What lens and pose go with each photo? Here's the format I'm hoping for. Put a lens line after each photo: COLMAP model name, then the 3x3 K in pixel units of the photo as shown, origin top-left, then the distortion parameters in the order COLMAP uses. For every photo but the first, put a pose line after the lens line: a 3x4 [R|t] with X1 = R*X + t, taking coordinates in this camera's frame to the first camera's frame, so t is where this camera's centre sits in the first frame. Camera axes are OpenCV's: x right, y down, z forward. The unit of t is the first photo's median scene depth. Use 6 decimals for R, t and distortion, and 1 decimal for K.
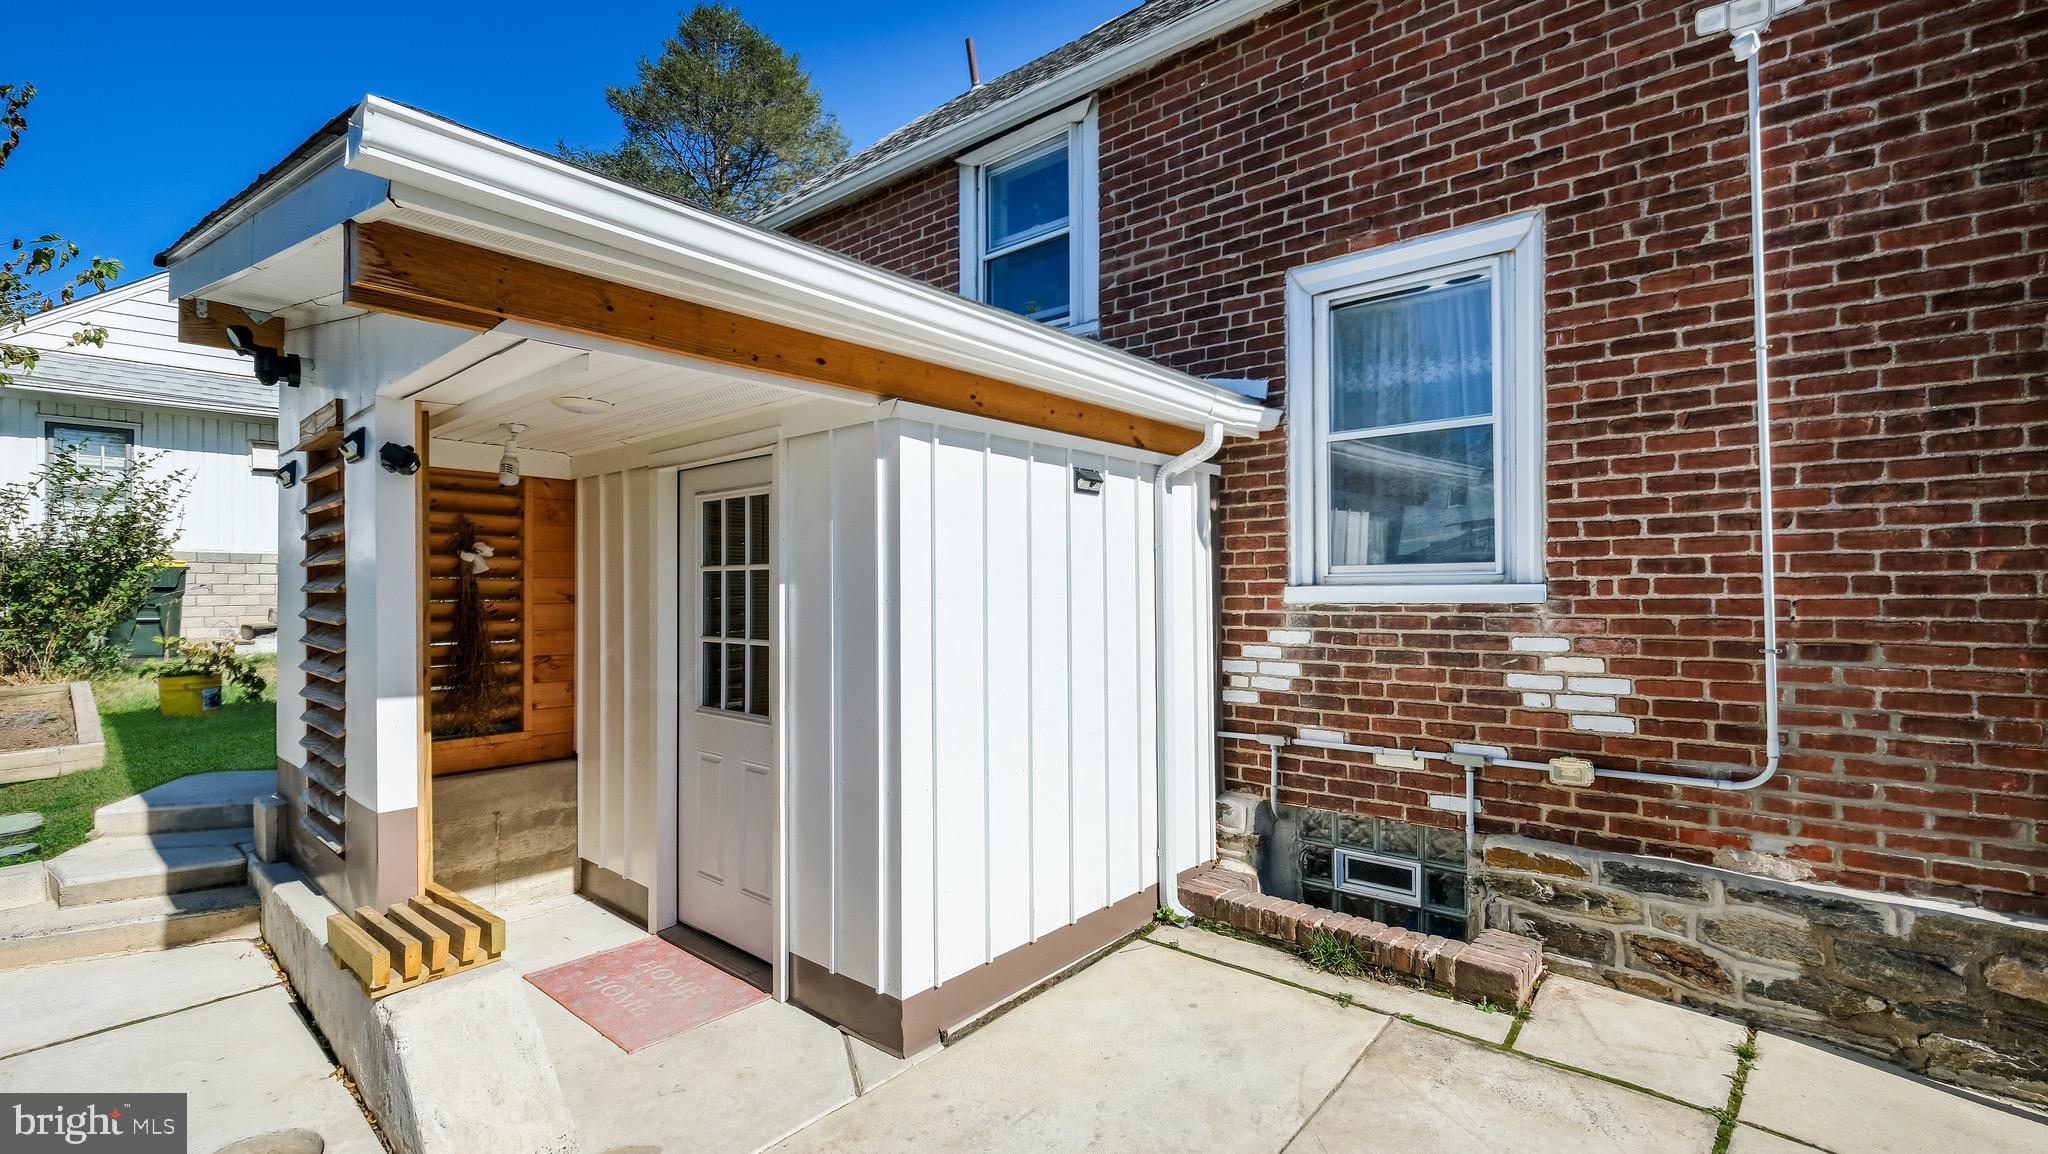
lens RADIAL K [[903.2, 0, 1023.1], [0, 903.2, 581.7], [0, 0, 1]] dist [-0.003656, -0.000005]
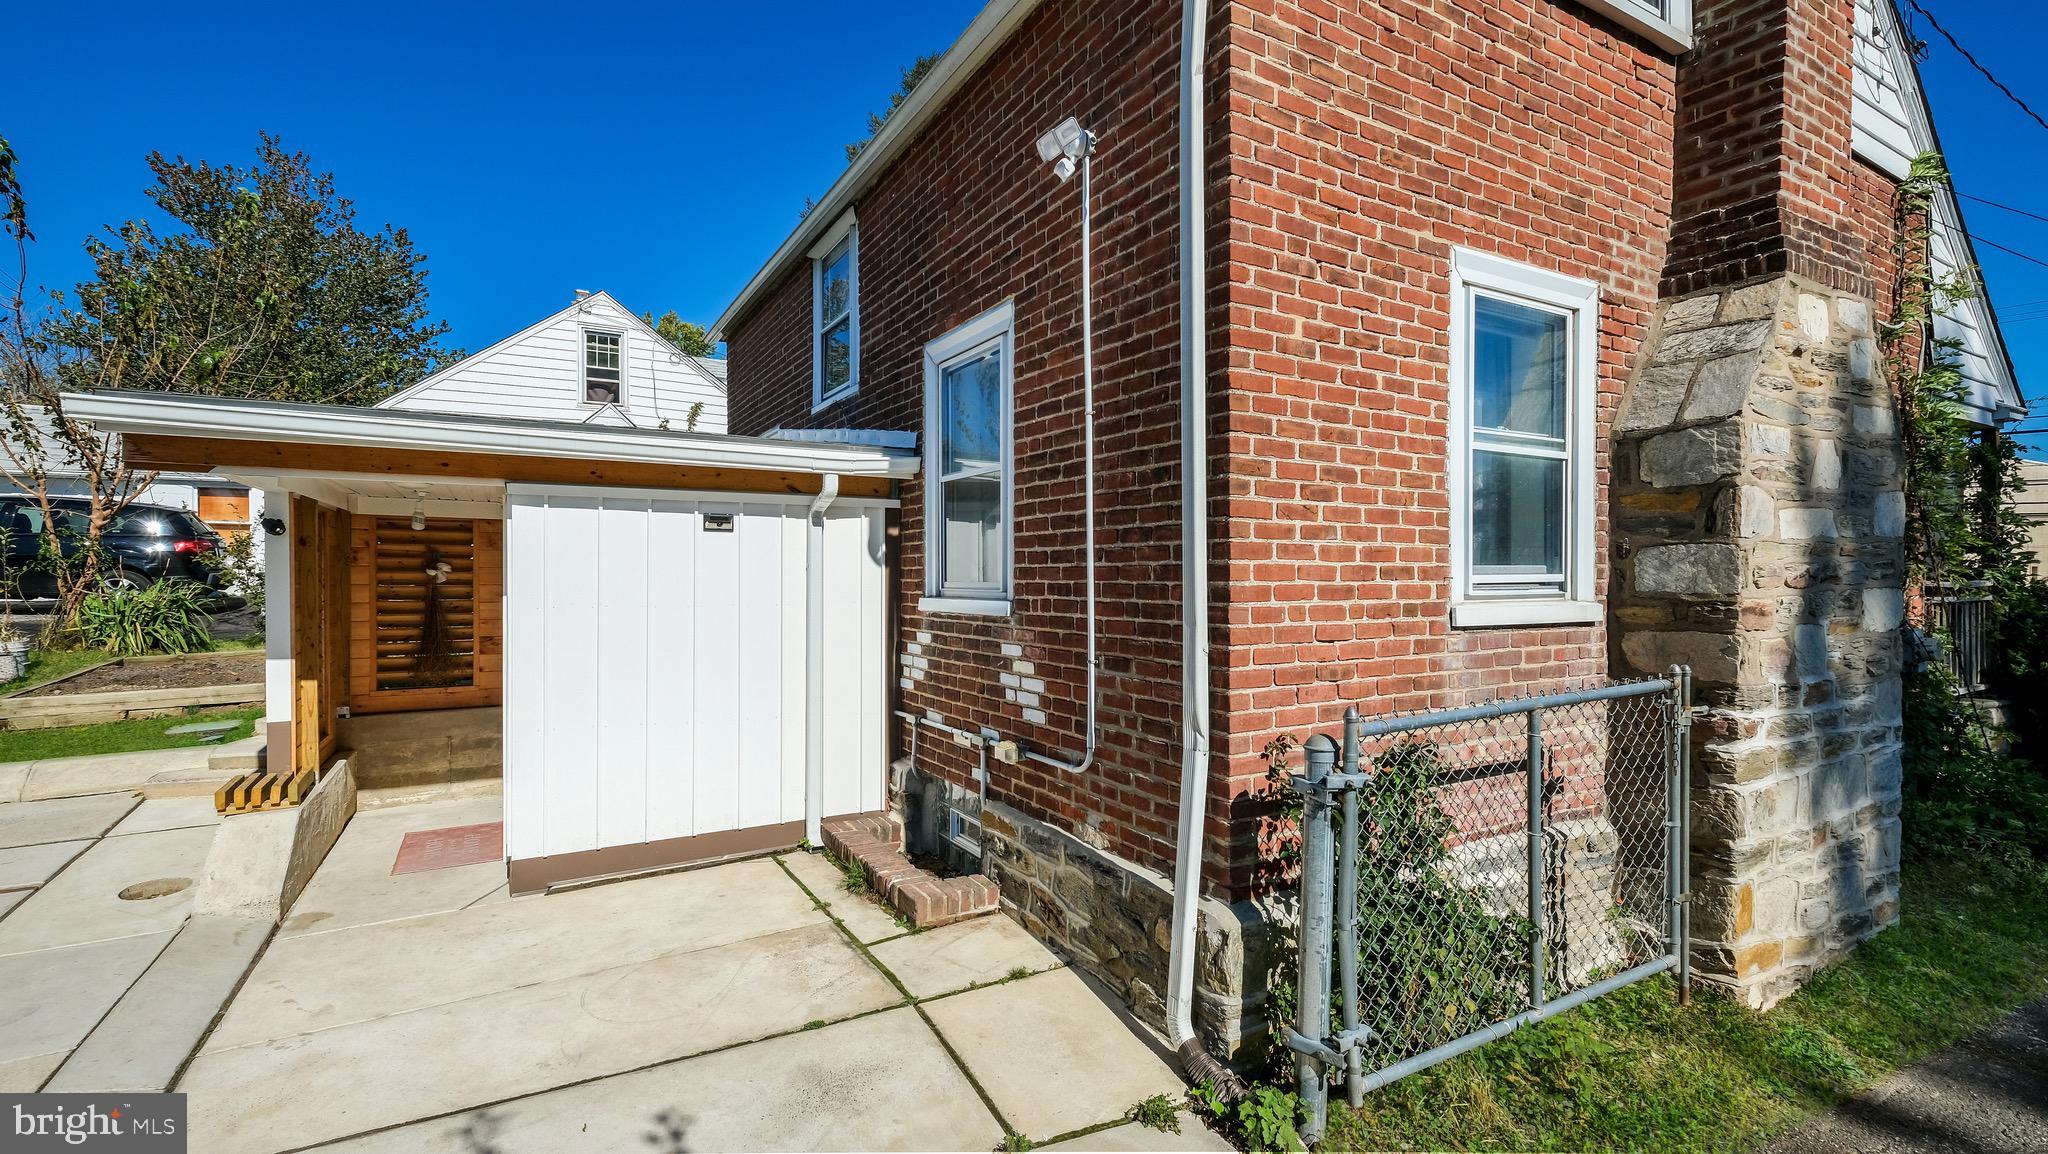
lens RADIAL K [[890.7, 0, 1024.0], [0, 890.7, 577.0], [0, 0, 1]] dist [0.004042, 0.000355]
pose [[0.945888, 0.005649, -0.324444, 1.058219], [-0.002174, 0.999936, 0.011074, -0.047777], [0.324486, -0.009770, 0.945840, -0.163736]]
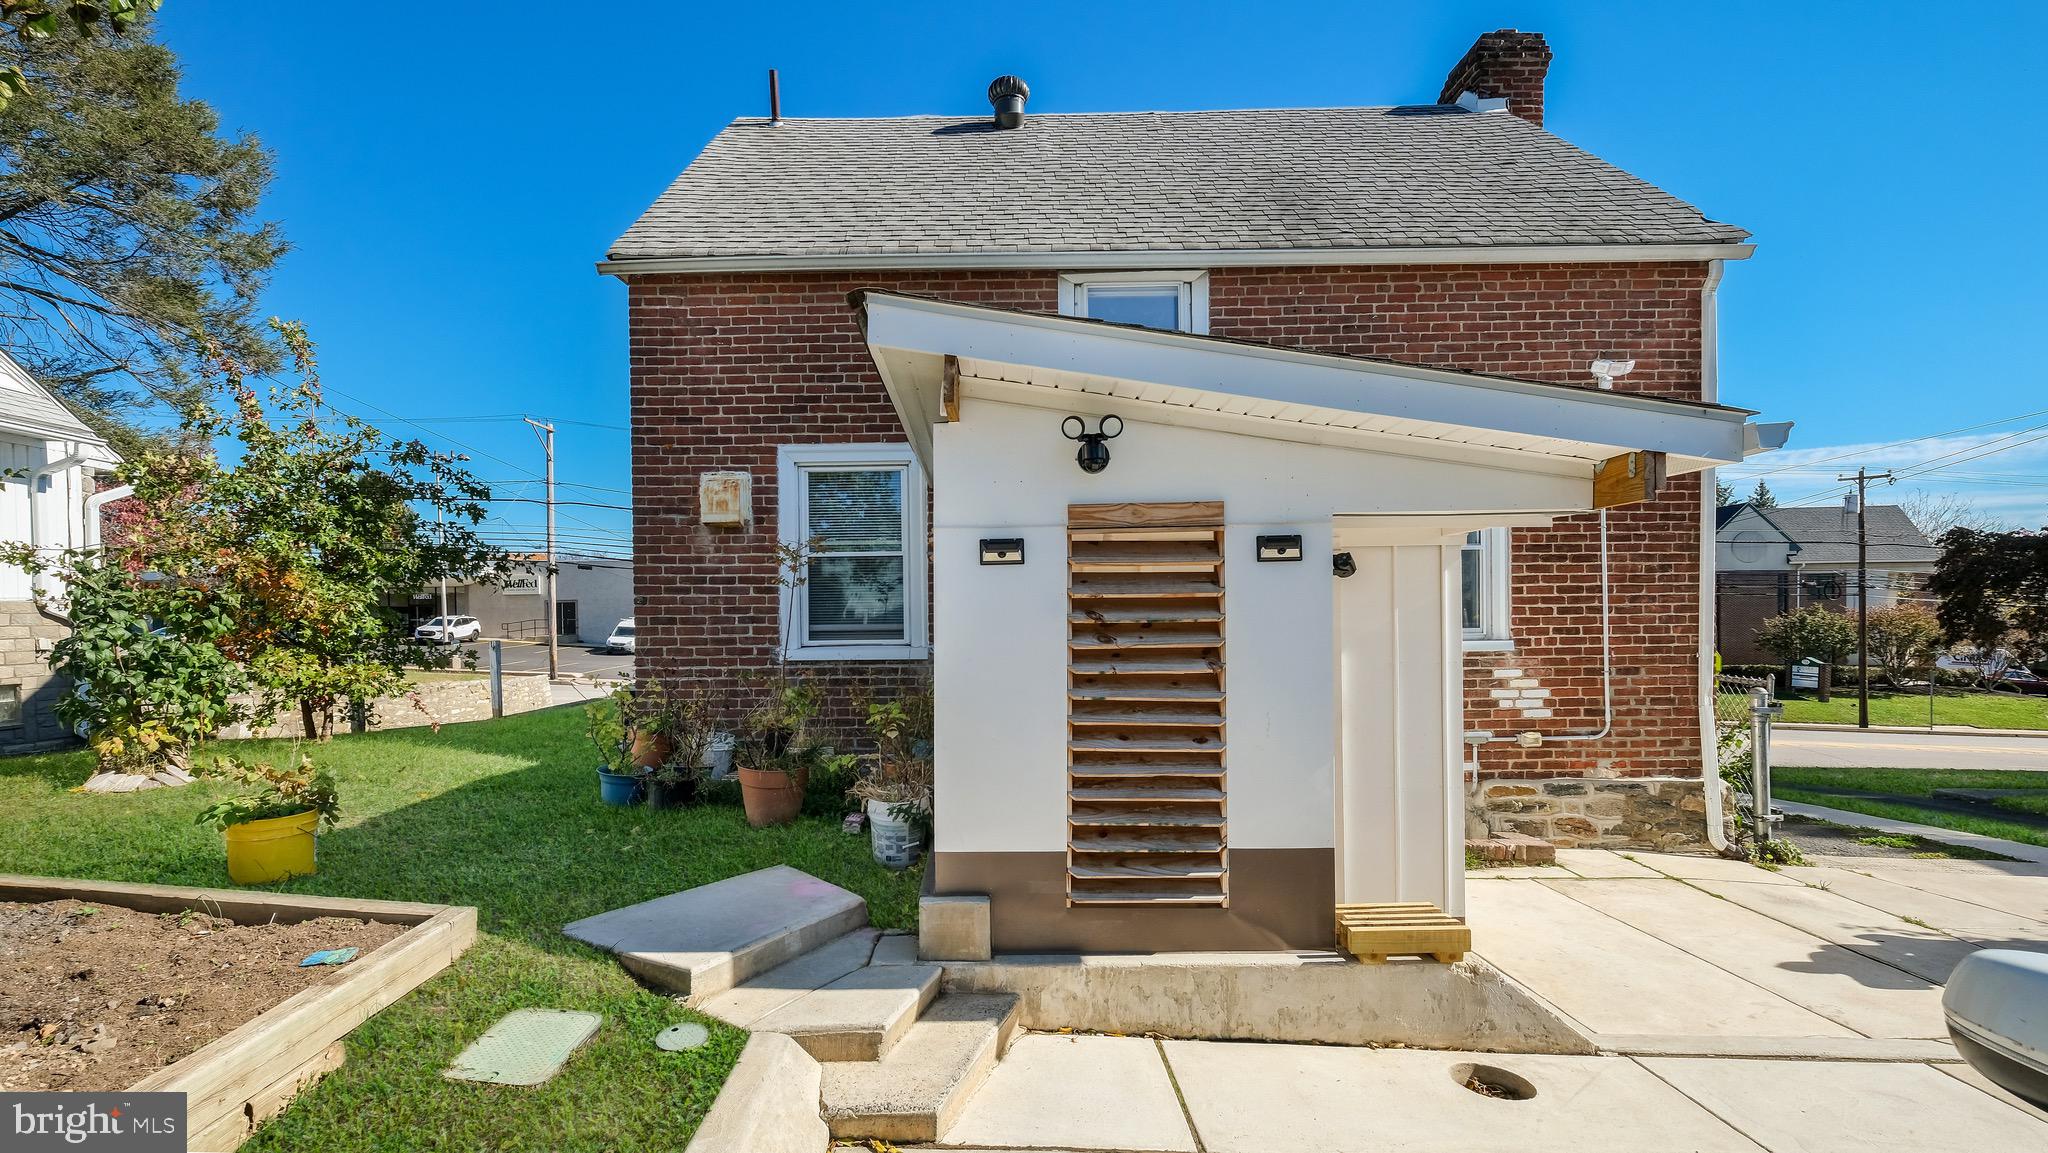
lens RADIAL K [[924.3, 0, 988.4], [0, 924.3, 628.8], [0, 0, 1]] dist [-0.001836, -0.000192]
pose [[0.760170, -0.009641, 0.649653, -1.561402], [0.002536, 0.999926, 0.011872, -0.049441], [-0.649719, -0.007378, 0.760139, 0.276717]]
